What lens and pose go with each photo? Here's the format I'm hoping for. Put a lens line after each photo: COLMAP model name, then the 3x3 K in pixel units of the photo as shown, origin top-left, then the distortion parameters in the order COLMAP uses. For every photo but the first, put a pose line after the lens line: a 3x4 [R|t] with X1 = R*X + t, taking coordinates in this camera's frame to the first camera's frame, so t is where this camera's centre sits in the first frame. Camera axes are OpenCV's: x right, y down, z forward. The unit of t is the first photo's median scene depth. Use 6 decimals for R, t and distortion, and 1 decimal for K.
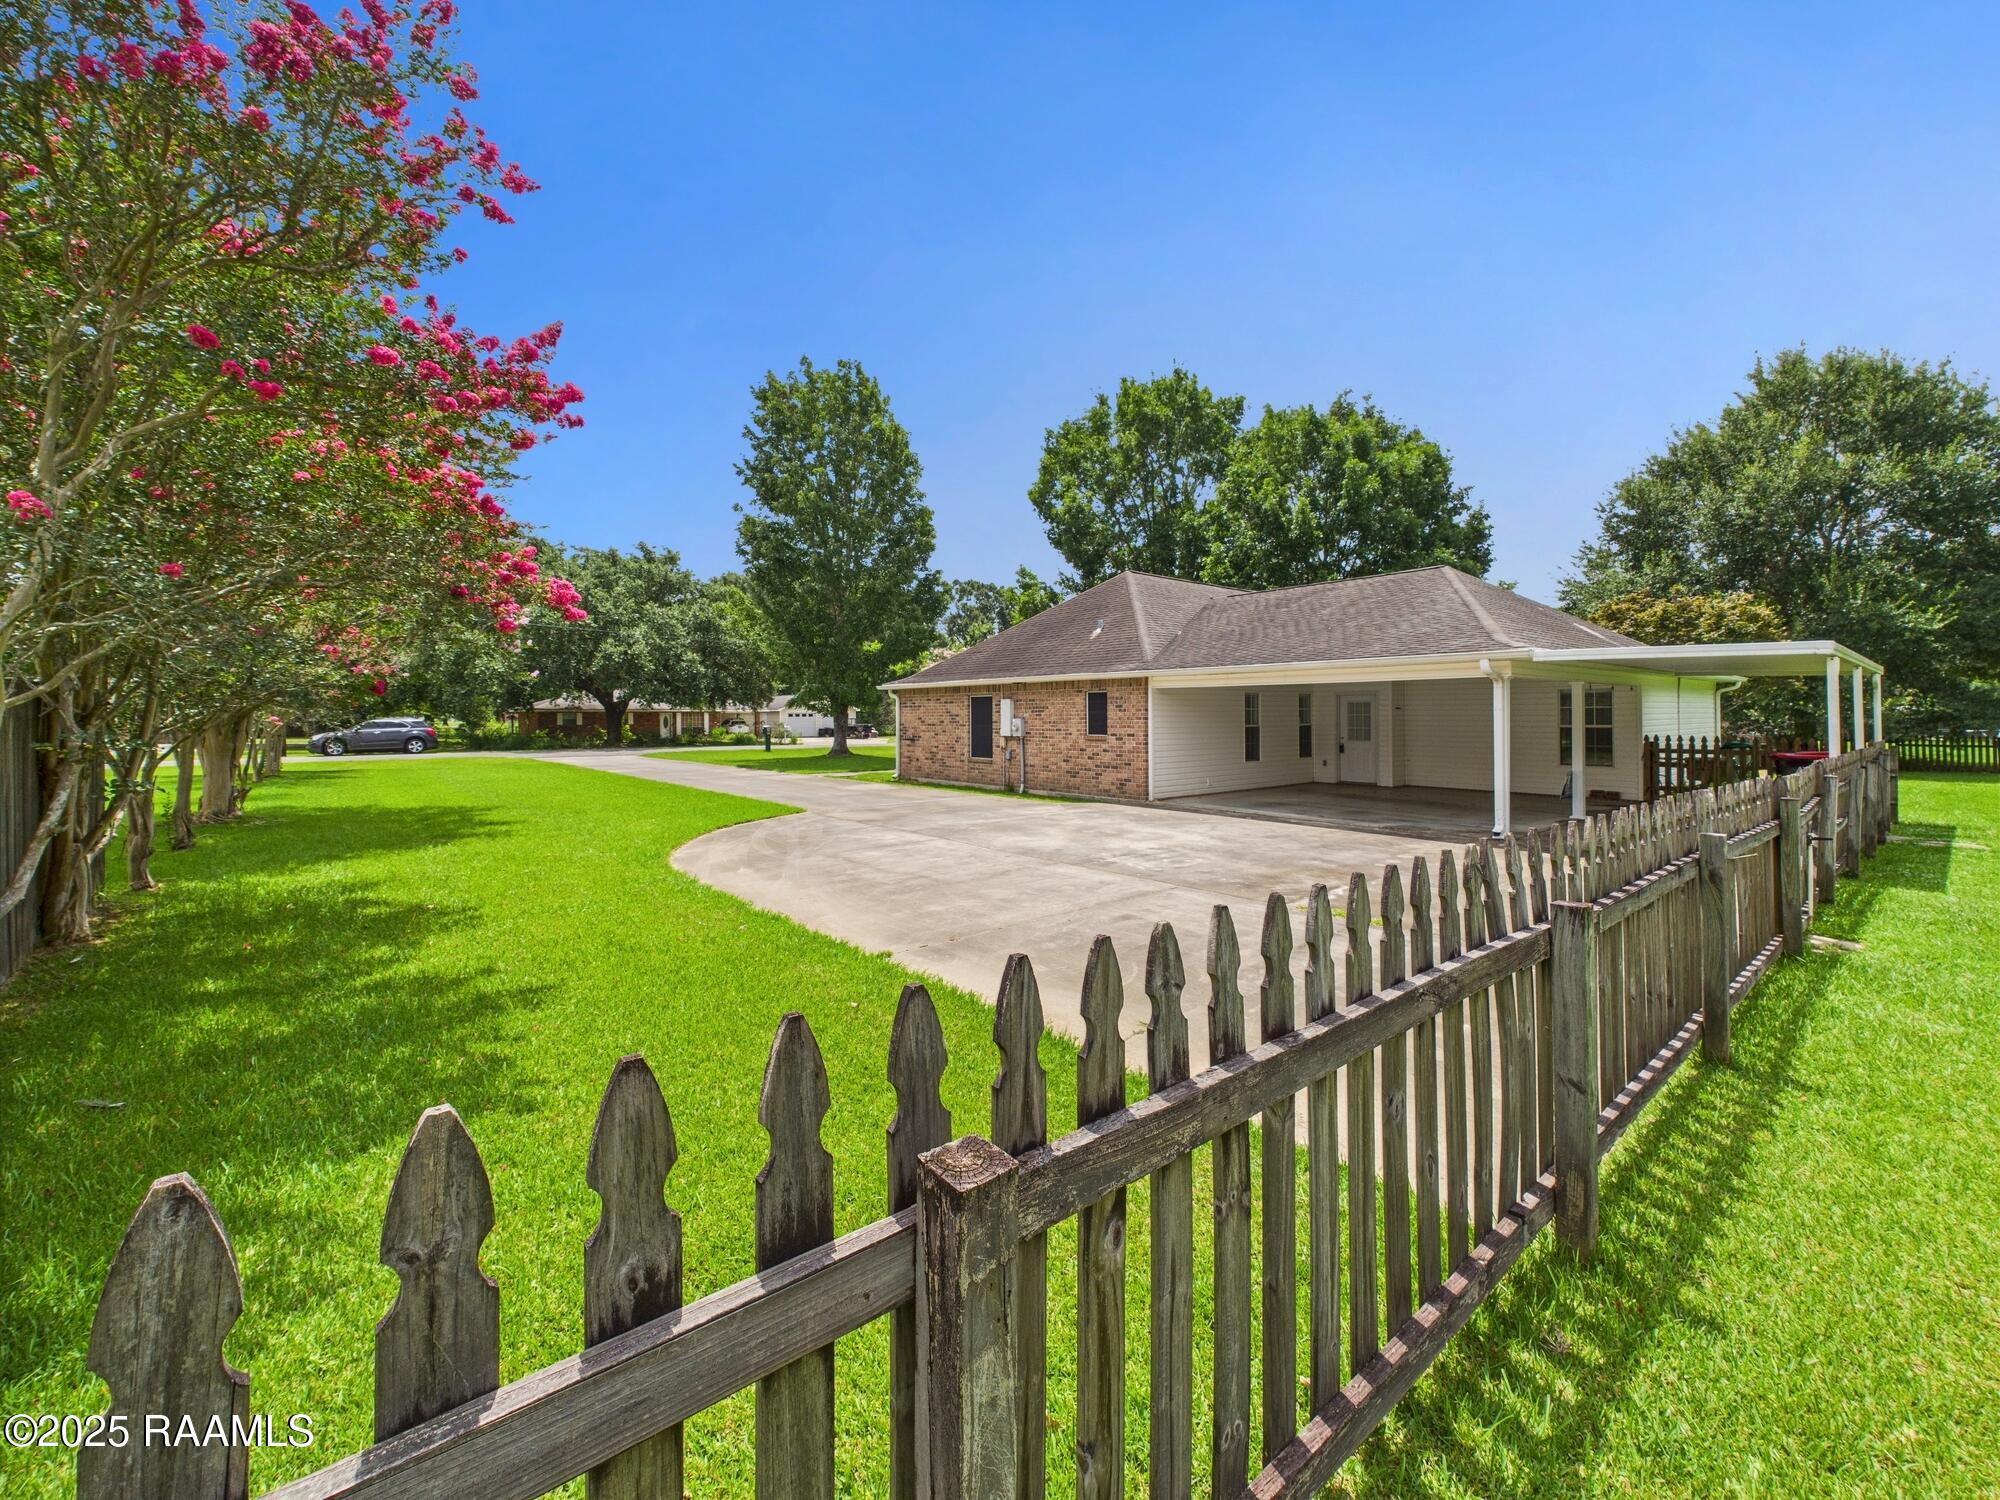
lens RADIAL K [[803.3, 0, 1006.1], [0, 803.3, 658.8], [0, 0, 1]] dist [-0.001178, -0.000160]
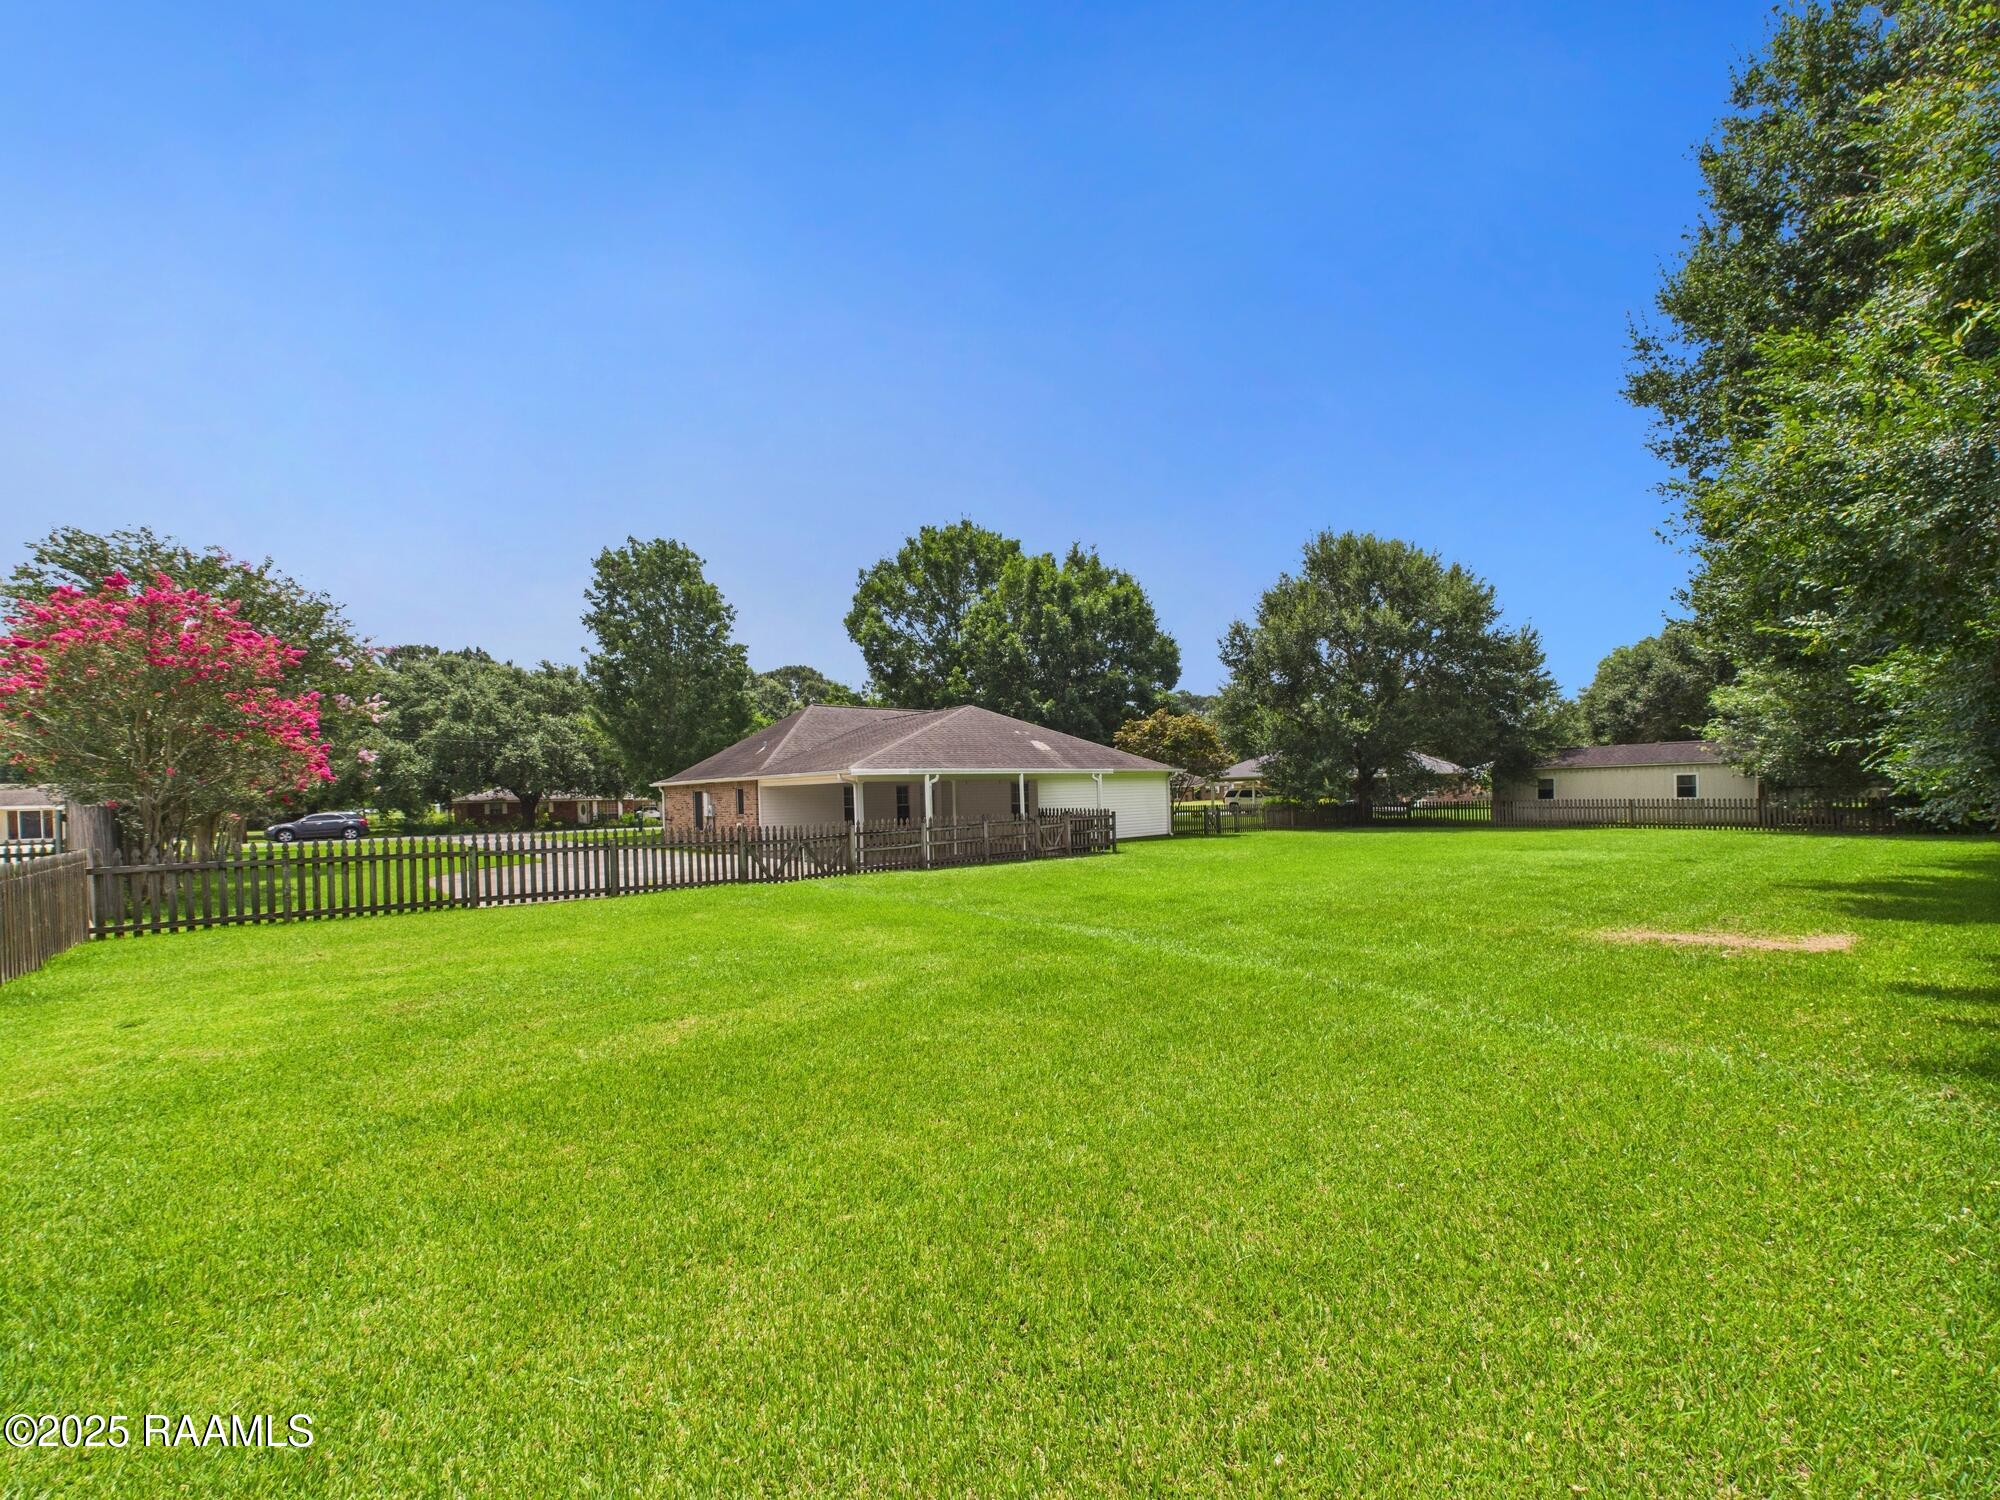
lens RADIAL K [[804.8, 0, 1003.9], [0, 804.8, 752.9], [0, 0, 1]] dist [0.001719, -0.000026]
pose [[0.999542, -0.020841, 0.021933, 0.452639], [0.020394, 0.999584, 0.020416, -0.040165], [-0.022349, -0.019959, 0.999551, -0.489527]]
